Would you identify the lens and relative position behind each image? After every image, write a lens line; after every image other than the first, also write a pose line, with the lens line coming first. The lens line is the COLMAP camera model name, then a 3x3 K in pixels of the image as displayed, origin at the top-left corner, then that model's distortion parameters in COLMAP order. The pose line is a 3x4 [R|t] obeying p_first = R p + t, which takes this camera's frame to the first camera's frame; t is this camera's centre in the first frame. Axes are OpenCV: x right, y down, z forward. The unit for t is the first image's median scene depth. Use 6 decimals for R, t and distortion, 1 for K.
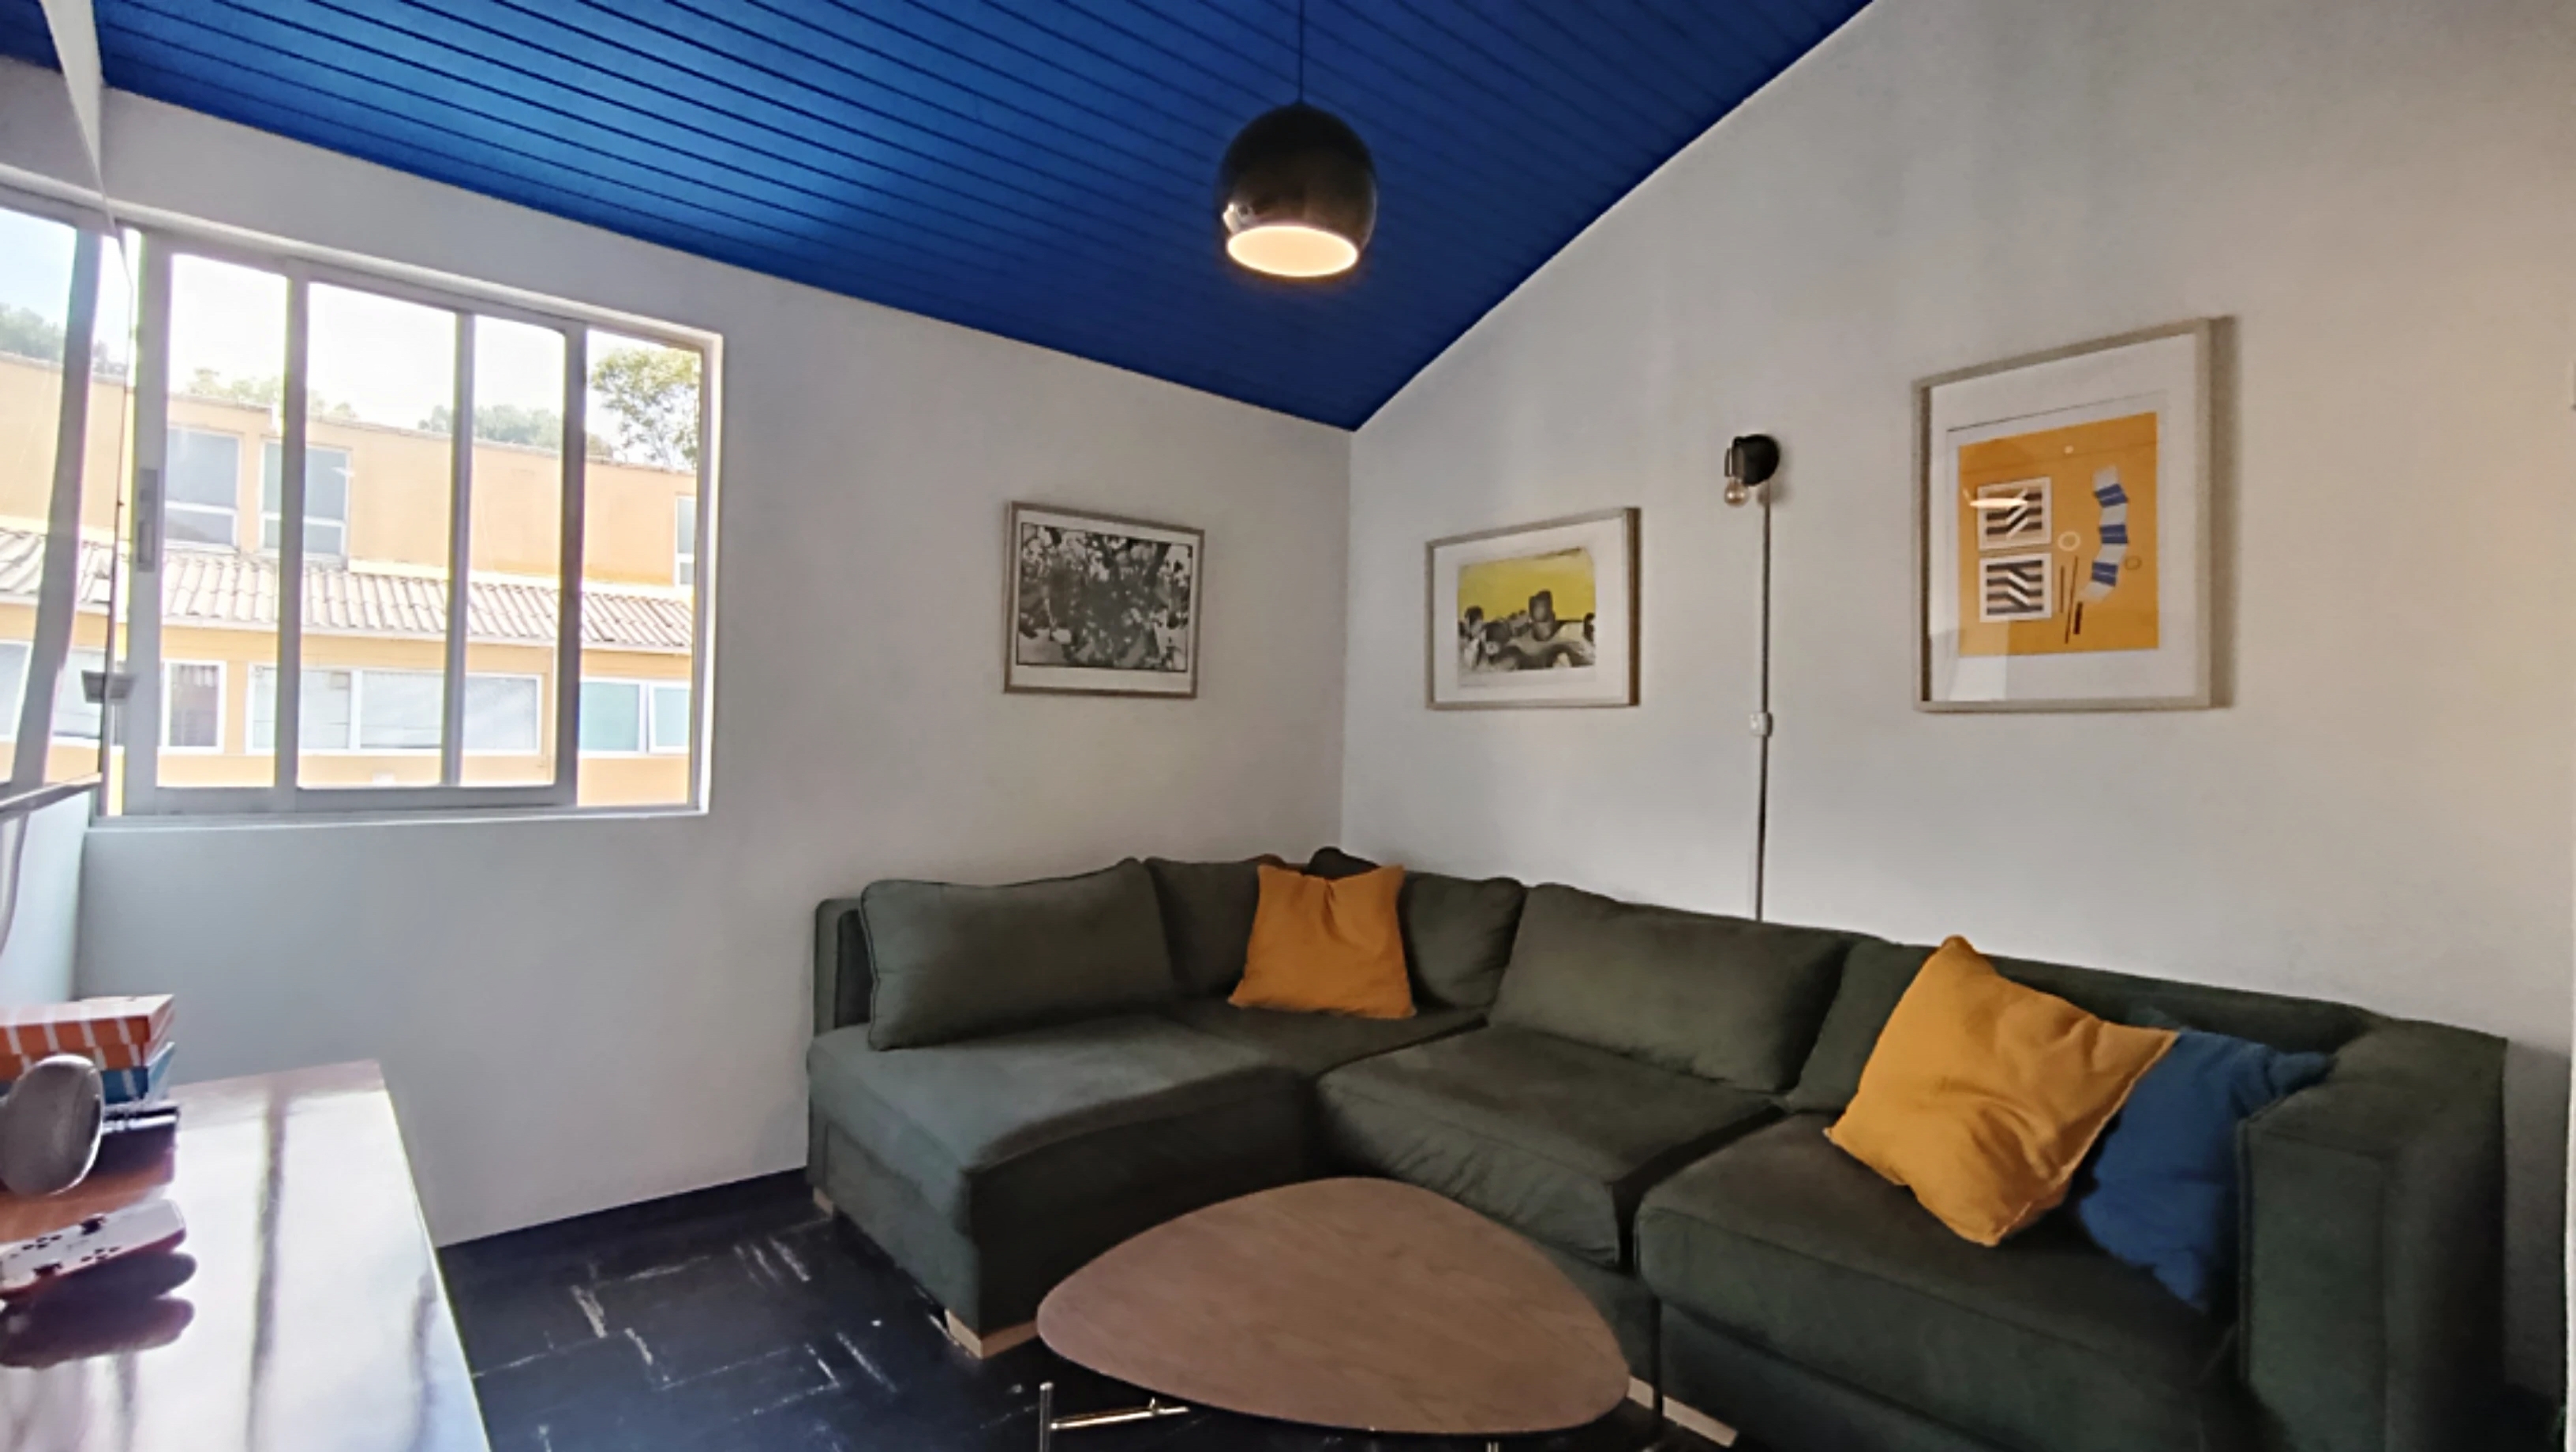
lens RADIAL K [[1185.1, 0, 1277.5], [0, 1185.1, 724.4], [0, 0, 1]] dist [0.003882, 0.001459]
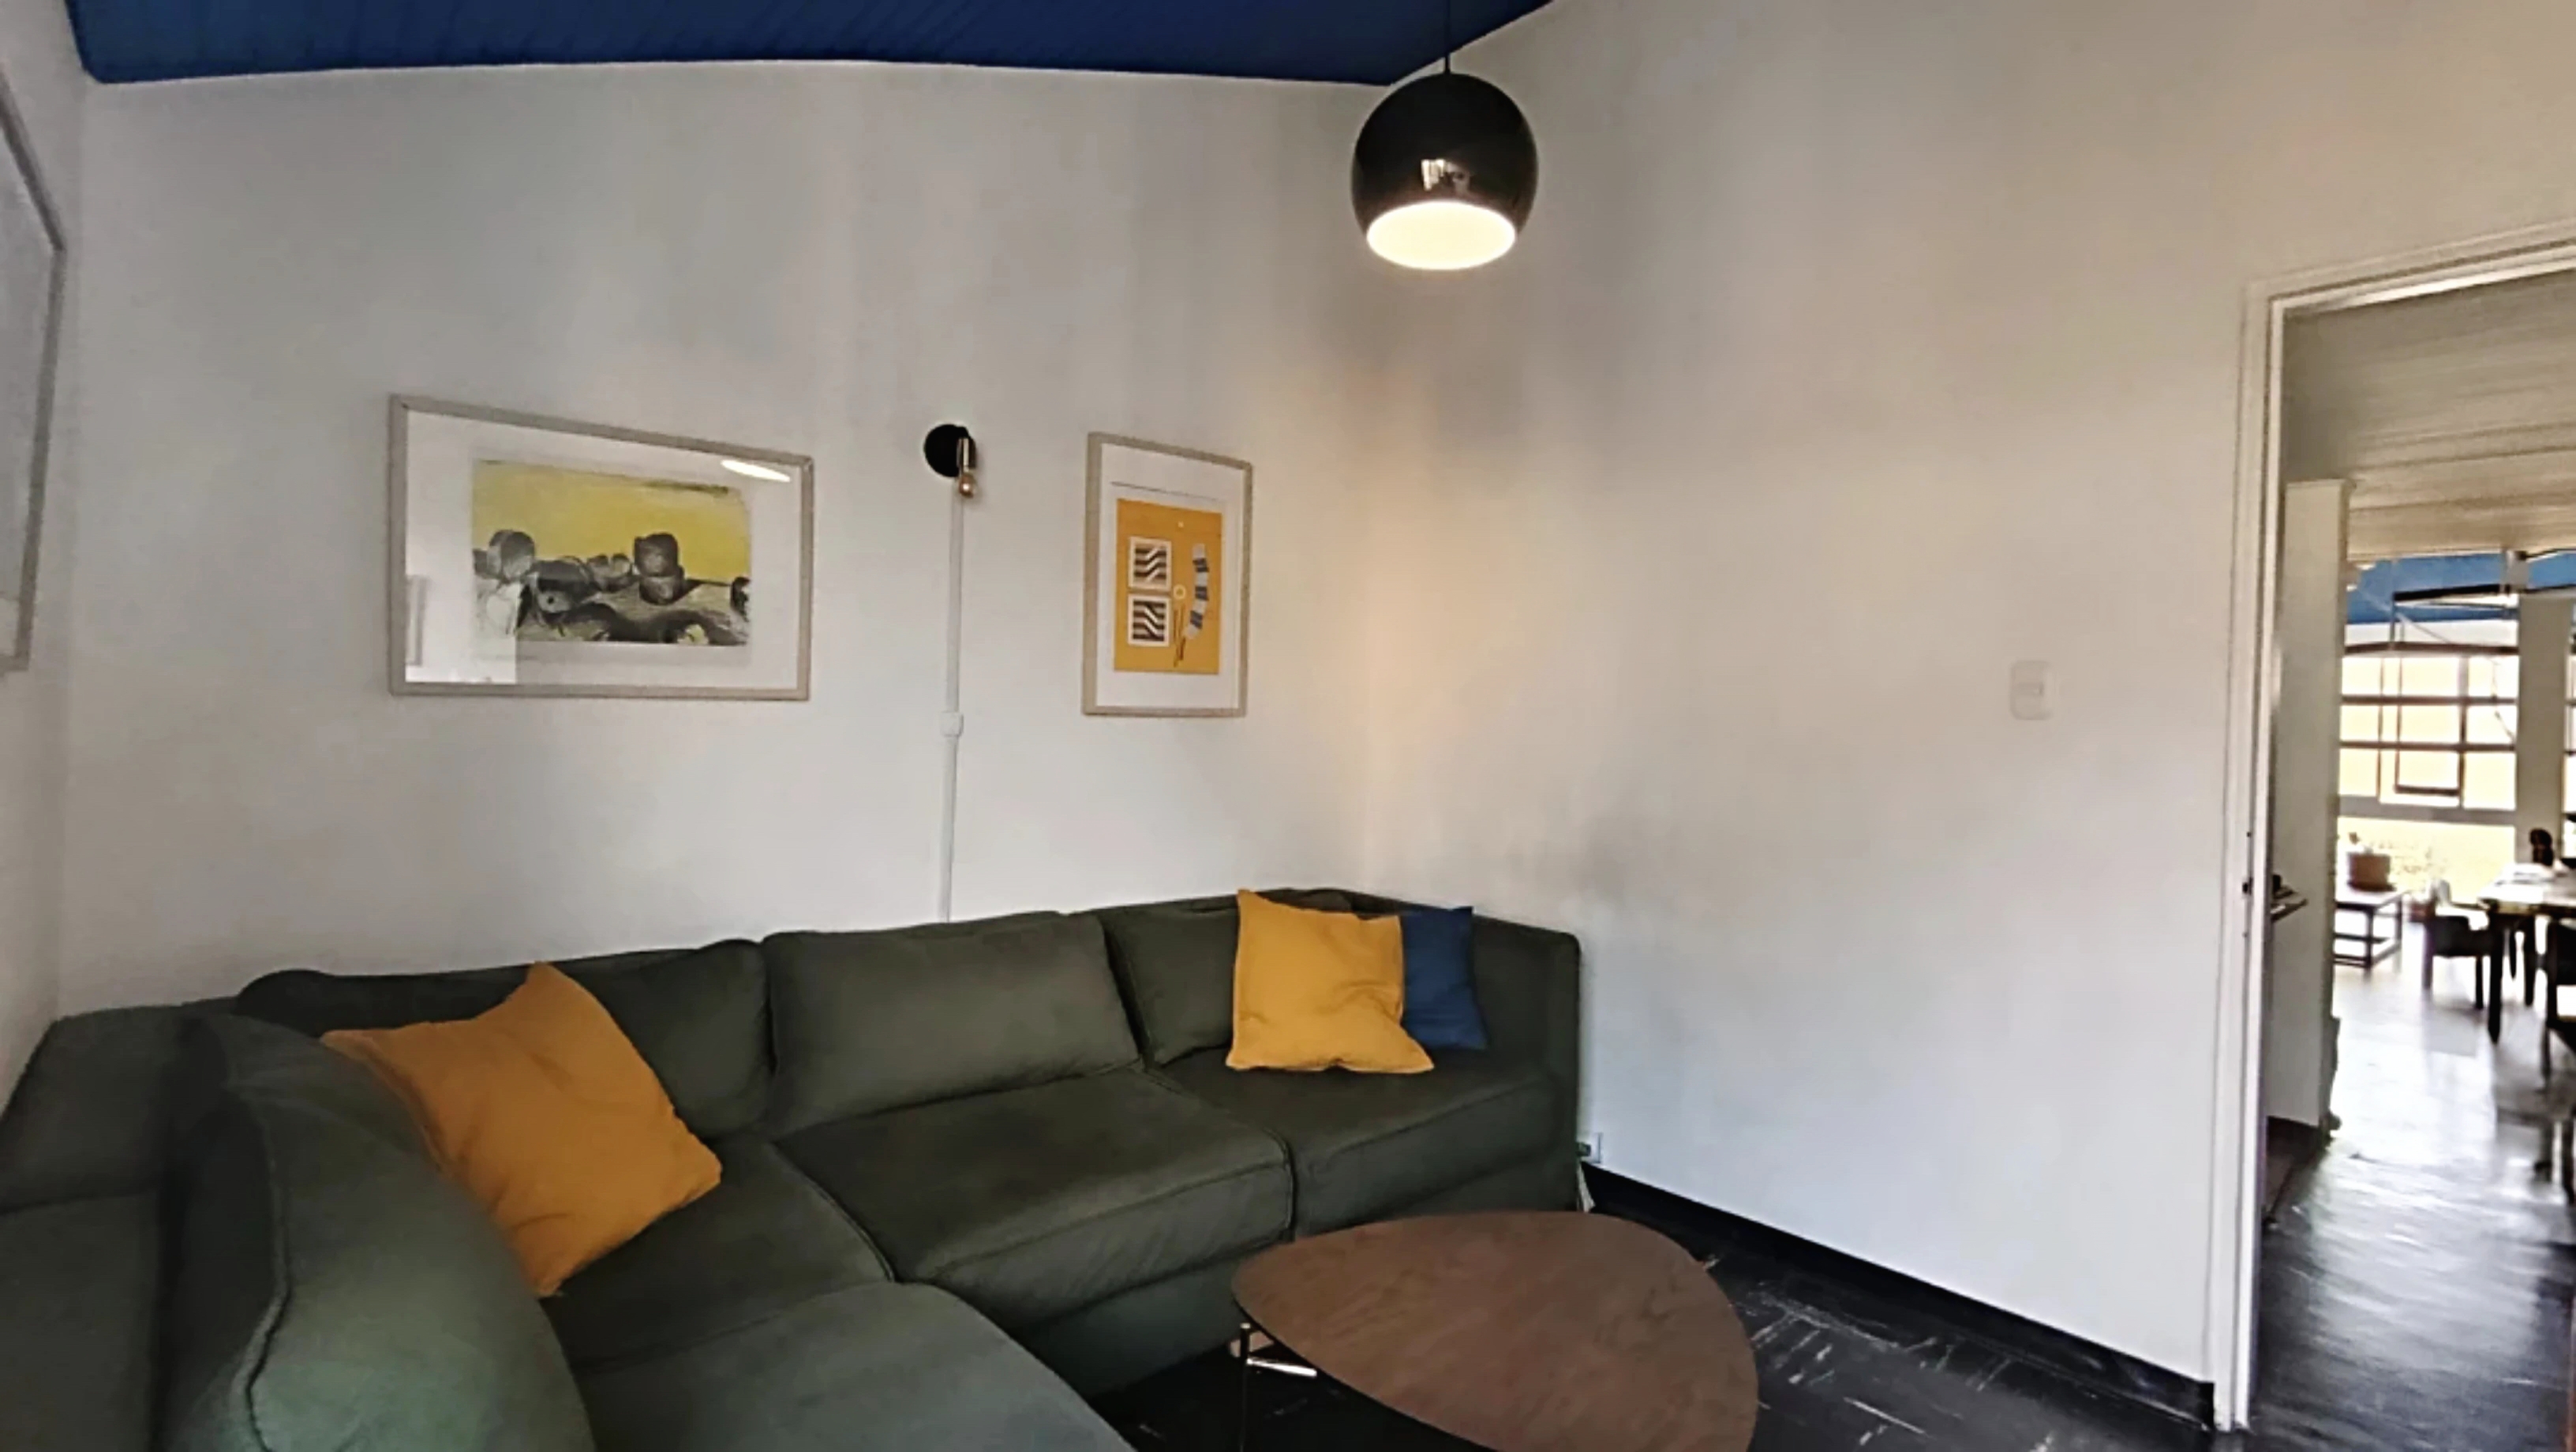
lens RADIAL K [[1185.1, 0, 1280.2], [0, 1185.1, 730.9], [0, 0, 1]] dist [0.003882, 0.001459]
pose [[-0.018642, -0.019643, 0.999633, -0.594571], [-0.024178, 0.999523, 0.019189, -0.020446], [-0.999534, -0.023811, -0.019108, 0.771473]]
